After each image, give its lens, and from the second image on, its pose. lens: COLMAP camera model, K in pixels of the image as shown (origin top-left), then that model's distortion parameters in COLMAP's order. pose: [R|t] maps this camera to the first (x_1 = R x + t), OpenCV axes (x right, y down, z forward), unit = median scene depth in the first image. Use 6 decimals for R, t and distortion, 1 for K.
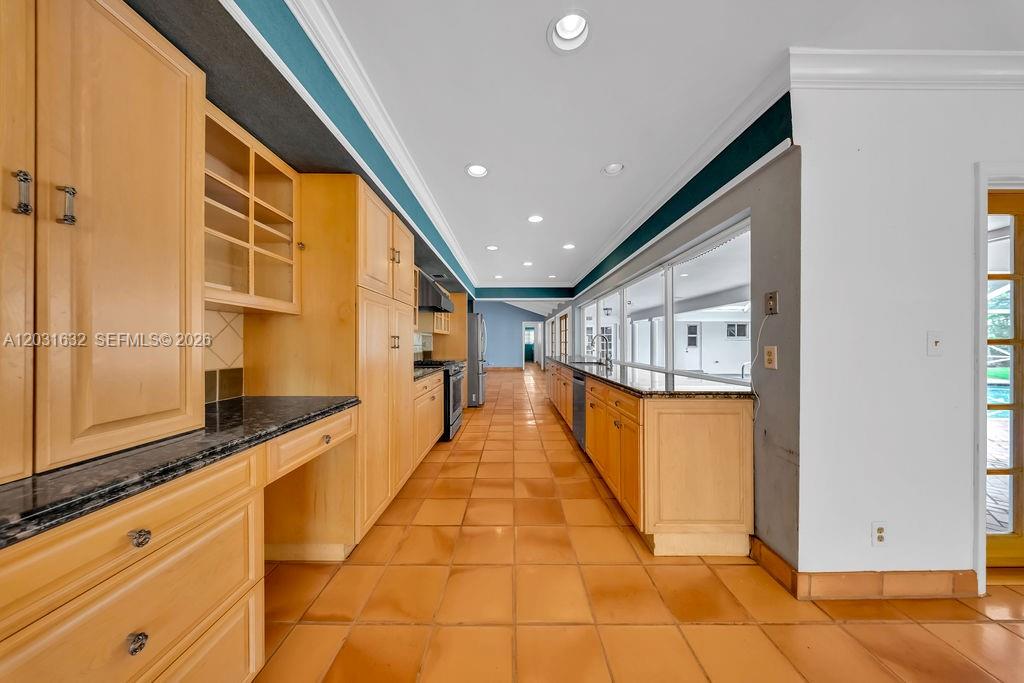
lens RADIAL K [[294.8, 0, 512.0], [0, 294.8, 341.4], [0, 0, 1]] dist [0.000183, 0.000009]
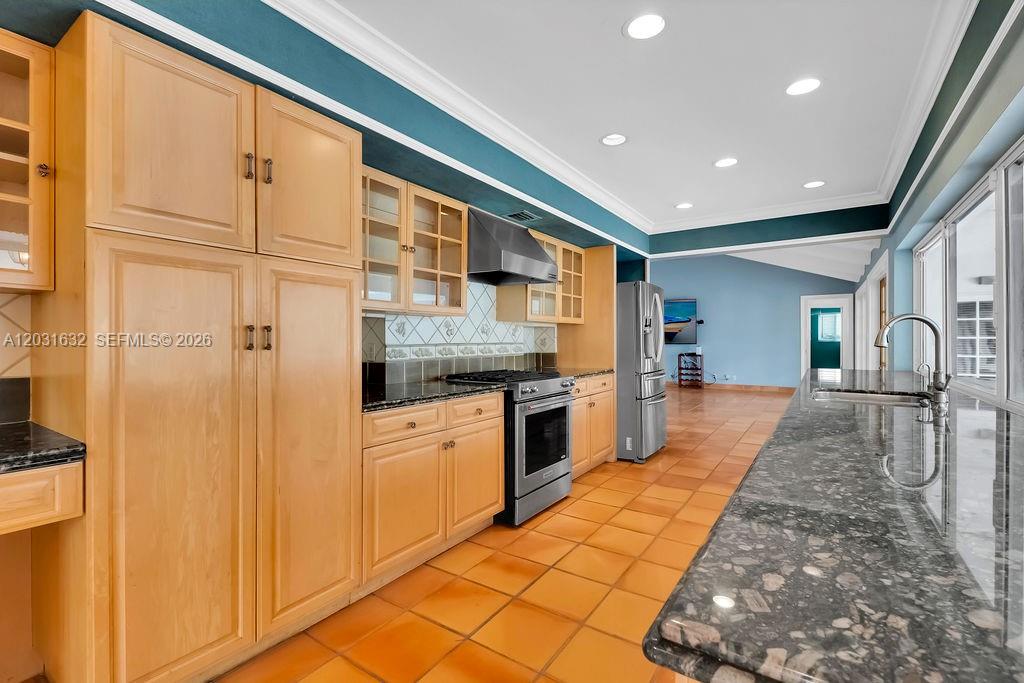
lens RADIAL K [[455.3, 0, 514.6], [0, 455.3, 342.5], [0, 0, 1]] dist [0.000602, 0.000227]
pose [[0.830888, 0.004202, -0.556424, 0.153535], [0.003290, 0.999917, 0.012464, 0.000817], [0.556430, -0.012187, 0.830805, 0.218731]]
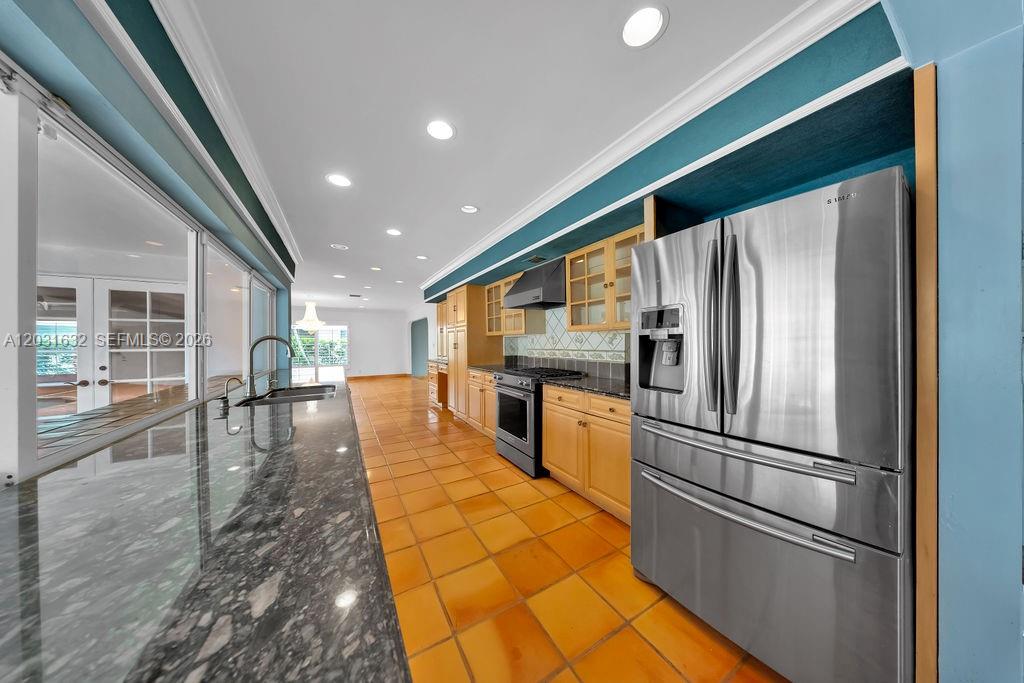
lens RADIAL K [[294.8, 0, 510.7], [0, 294.8, 344.7], [0, 0, 1]] dist [0.000183, 0.000009]
pose [[-0.859037, -0.009893, -0.511818, 0.148882], [-0.007852, 0.999950, -0.006149, 0.004664], [0.511853, -0.001263, -0.859072, 1.151610]]
